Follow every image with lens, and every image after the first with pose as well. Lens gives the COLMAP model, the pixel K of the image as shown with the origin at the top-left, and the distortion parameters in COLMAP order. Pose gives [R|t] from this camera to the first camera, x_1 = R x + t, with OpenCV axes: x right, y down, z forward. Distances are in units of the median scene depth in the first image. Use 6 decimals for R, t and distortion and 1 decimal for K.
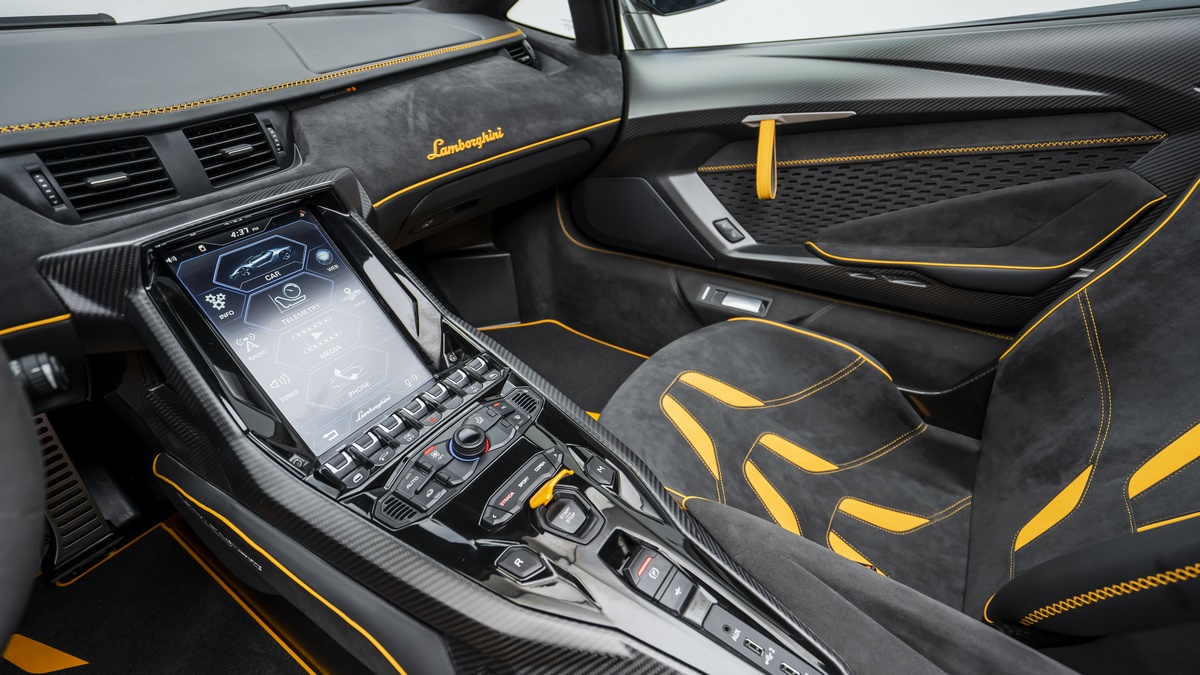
lens RADIAL K [[530.1, 0, 597.4], [0, 530.1, 337.7], [0, 0, 1]] dist [-0.041299, 0.000655]
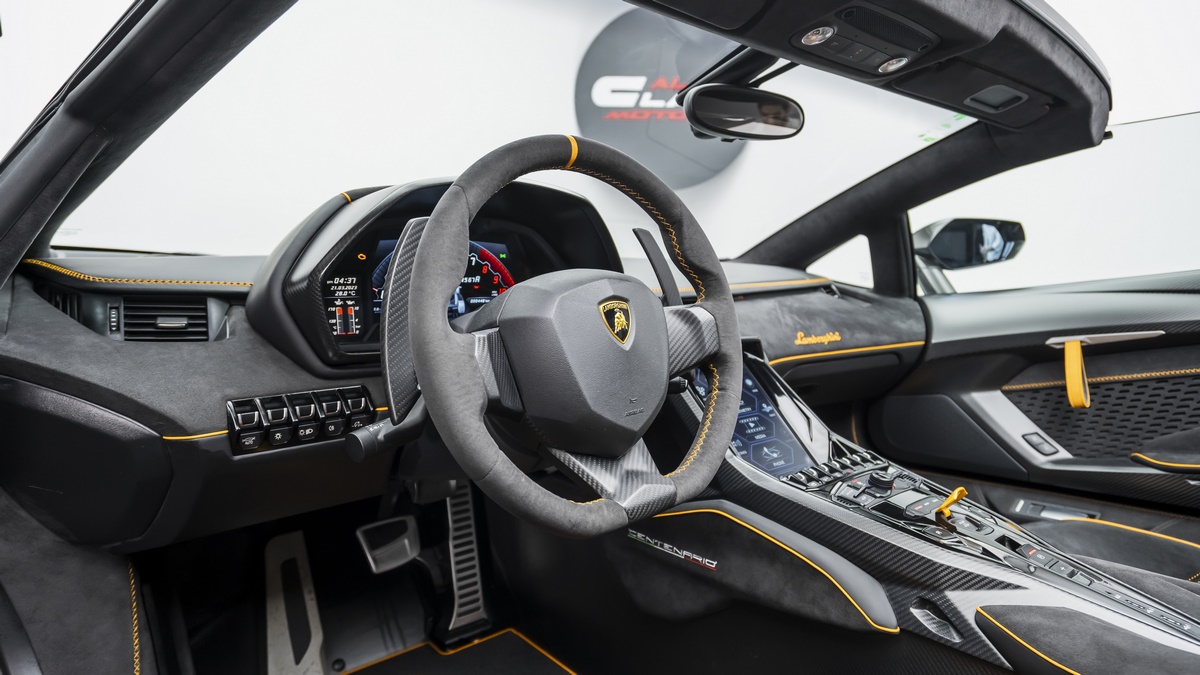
lens RADIAL K [[744.3, 0, 634.6], [0, 744.3, 358.0], [0, 0, 1]] dist [0.090594, 0.011085]
pose [[0.978241, 0.047360, -0.201995, -0.260291], [-0.135645, 0.882687, -0.449960, 0.479800], [0.156988, 0.467569, 0.869905, -0.566173]]
